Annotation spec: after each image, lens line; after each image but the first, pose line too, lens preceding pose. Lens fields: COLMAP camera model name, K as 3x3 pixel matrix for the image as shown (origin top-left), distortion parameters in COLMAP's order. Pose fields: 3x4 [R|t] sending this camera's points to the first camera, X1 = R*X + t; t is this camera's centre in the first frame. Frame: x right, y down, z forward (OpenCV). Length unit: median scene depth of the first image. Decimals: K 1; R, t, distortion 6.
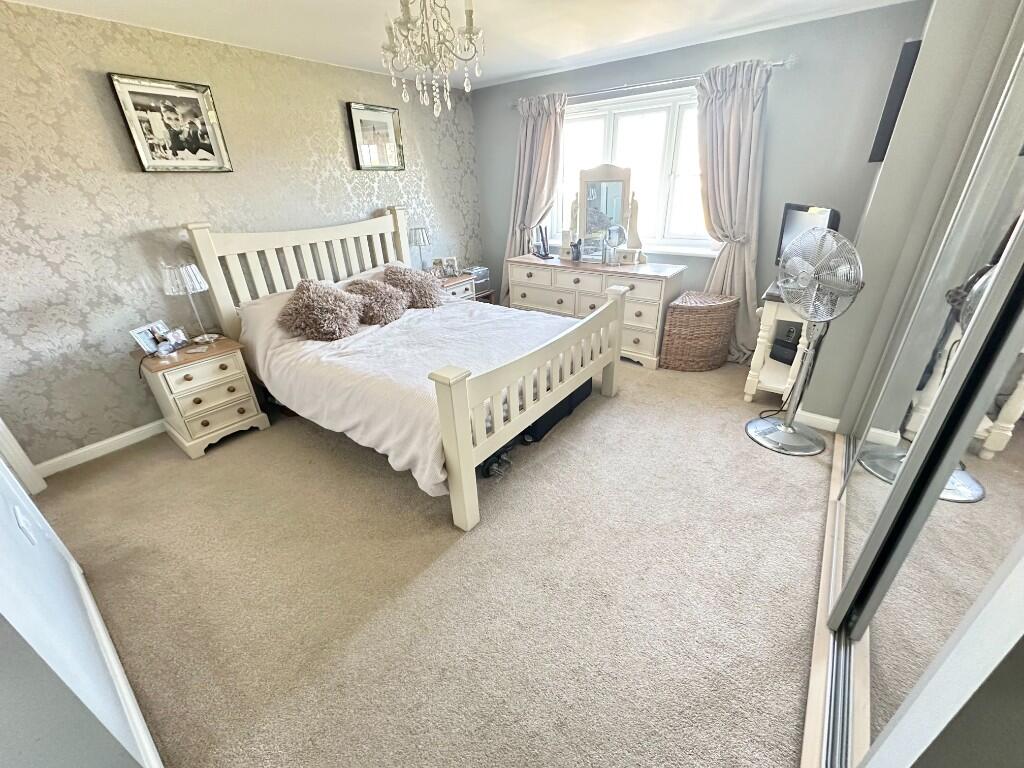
lens RADIAL K [[405.4, 0, 512.0], [0, 405.4, 384.0], [0, 0, 1]] dist [-0.006587, 0.000235]
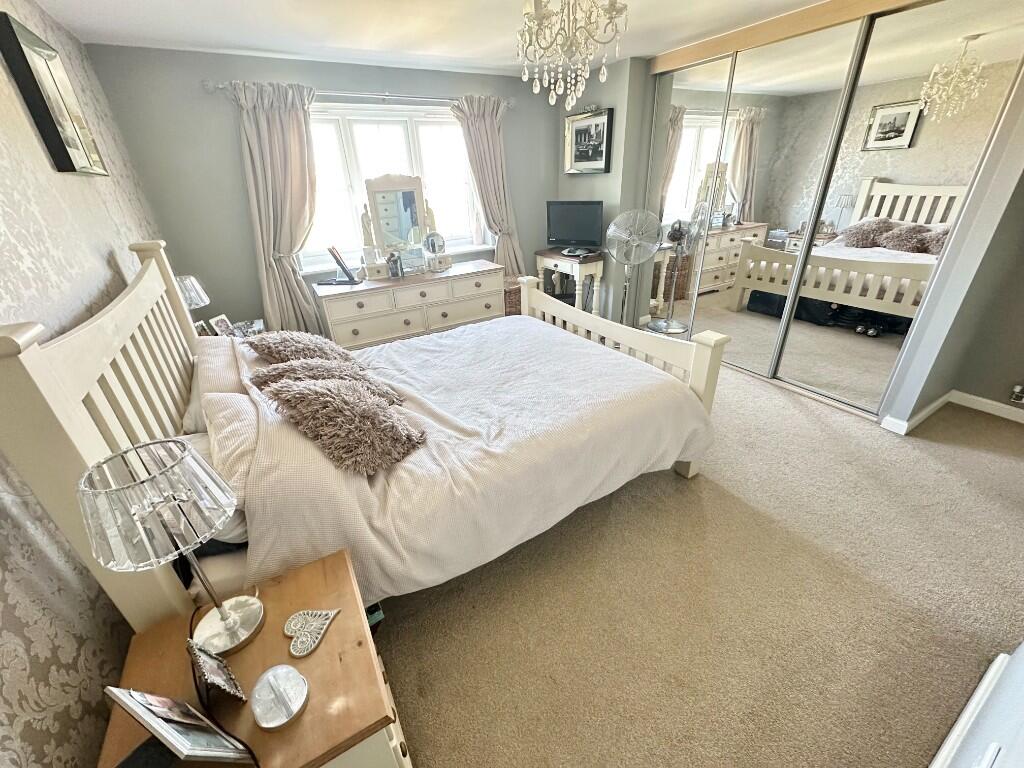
lens RADIAL K [[405.4, 0, 512.0], [0, 405.4, 384.0], [0, 0, 1]] dist [-0.006587, 0.000235]
pose [[0.378612, -0.403107, 0.833161, -0.703153], [0.439505, 0.870513, 0.221455, -0.212220], [-0.814548, 0.282333, 0.506754, 0.459032]]
